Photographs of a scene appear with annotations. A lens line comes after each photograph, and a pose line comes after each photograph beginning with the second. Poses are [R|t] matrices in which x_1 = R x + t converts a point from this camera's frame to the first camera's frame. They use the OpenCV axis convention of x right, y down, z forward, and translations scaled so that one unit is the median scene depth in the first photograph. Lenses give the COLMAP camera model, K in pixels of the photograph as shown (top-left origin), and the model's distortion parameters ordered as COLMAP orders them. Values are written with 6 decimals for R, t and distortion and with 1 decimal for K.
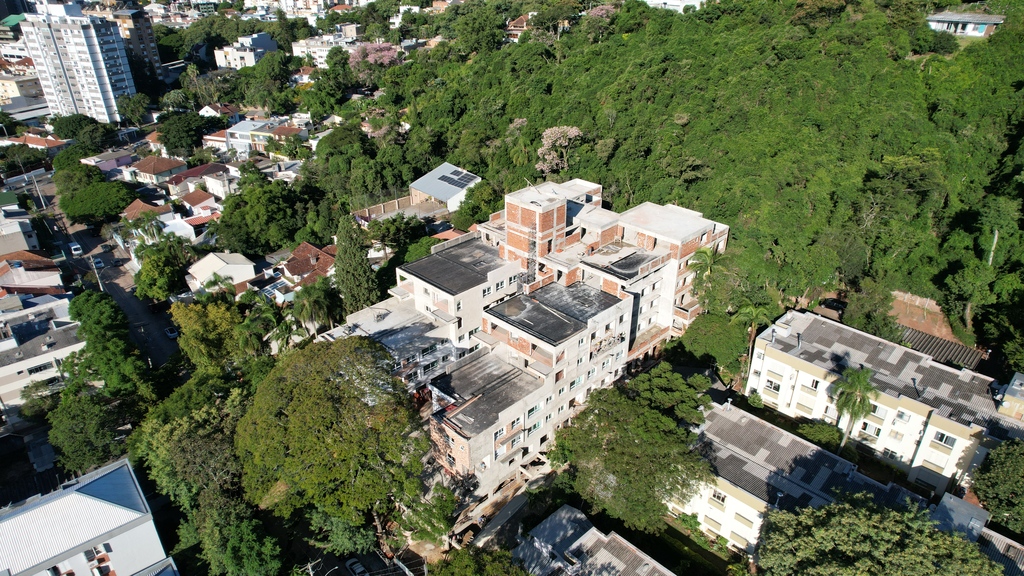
lens RADIAL K [[653.3, 0, 510.1], [0, 653.3, 291.4], [0, 0, 1]] dist [-0.067205, 0.058501]
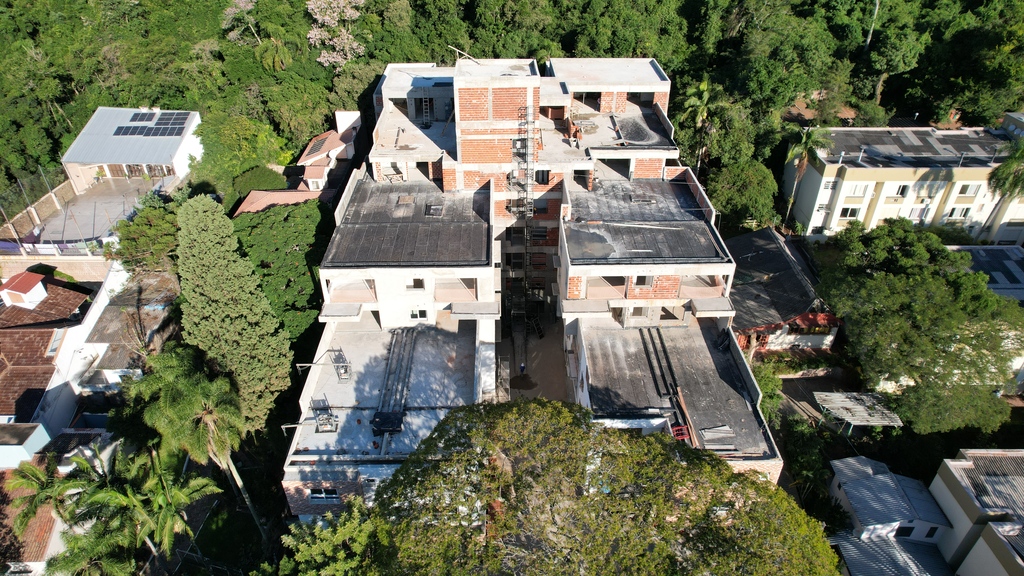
lens RADIAL K [[653.3, 0, 510.1], [0, 653.3, 291.4], [0, 0, 1]] dist [-0.067205, 0.058501]
pose [[0.697825, -0.402750, 0.592312, -0.353490], [0.336408, 0.914347, 0.225387, -0.079497], [-0.632353, 0.041978, 0.773542, 0.489249]]
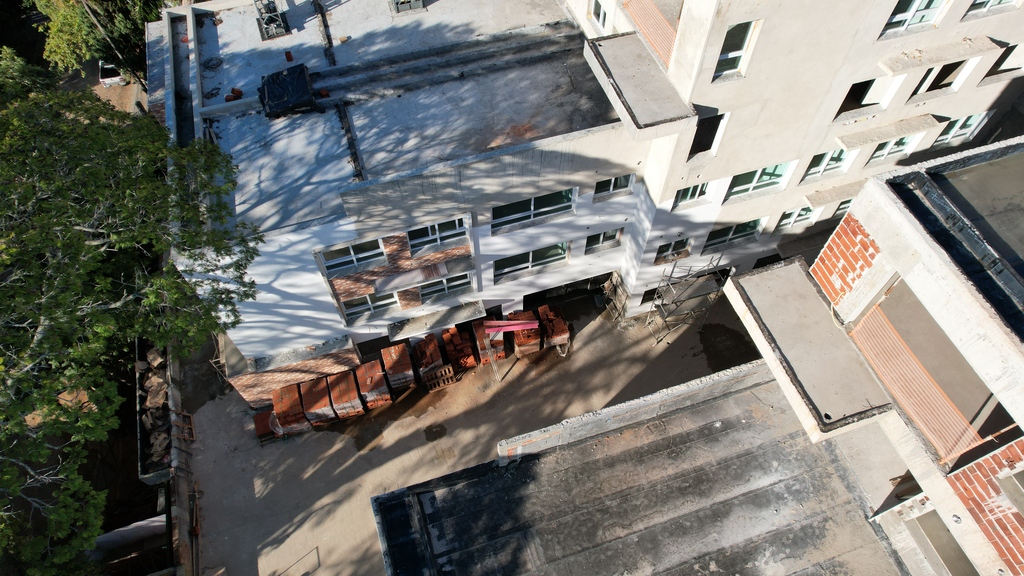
lens RADIAL K [[653.3, 0, 510.1], [0, 653.3, 291.4], [0, 0, 1]] dist [-0.067205, 0.058501]
pose [[0.886818, 0.389617, -0.248500, -0.055197], [-0.211419, 0.820231, 0.531529, -0.006473], [0.410920, -0.418832, 0.809768, 0.706055]]
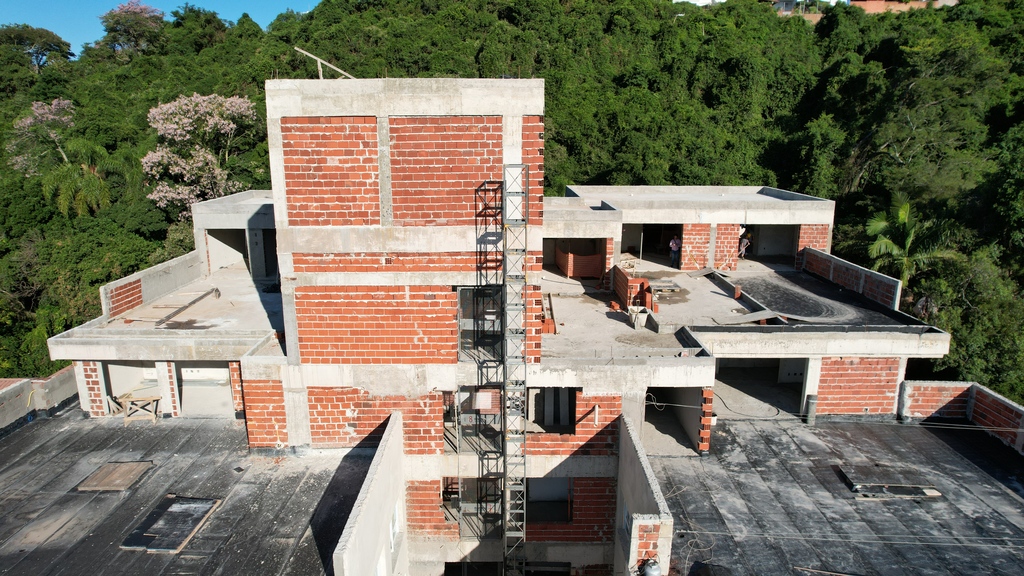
lens RADIAL K [[653.3, 0, 510.1], [0, 653.3, 291.4], [0, 0, 1]] dist [-0.067205, 0.058501]
pose [[0.711615, -0.161031, 0.683866, -0.082379], [0.328499, 0.936688, -0.121264, -0.045771], [-0.621042, 0.310943, 0.719460, 0.776440]]
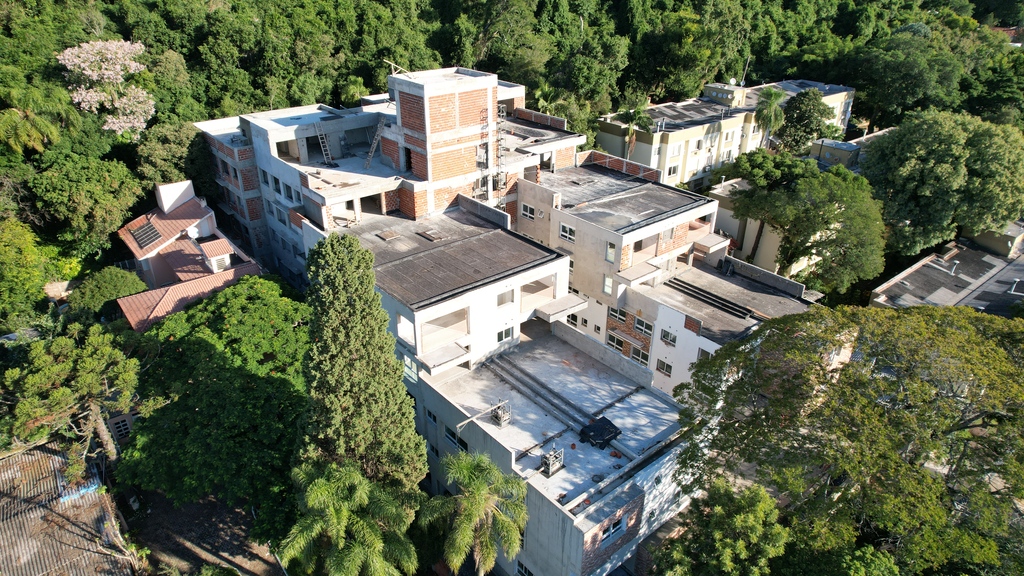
lens RADIAL K [[653.3, 0, 510.1], [0, 653.3, 291.4], [0, 0, 1]] dist [-0.067205, 0.058501]
pose [[0.096410, -0.461831, 0.881713, -0.489134], [0.464135, 0.804493, 0.370634, -0.160023], [-0.880502, 0.373501, 0.291913, 0.776009]]
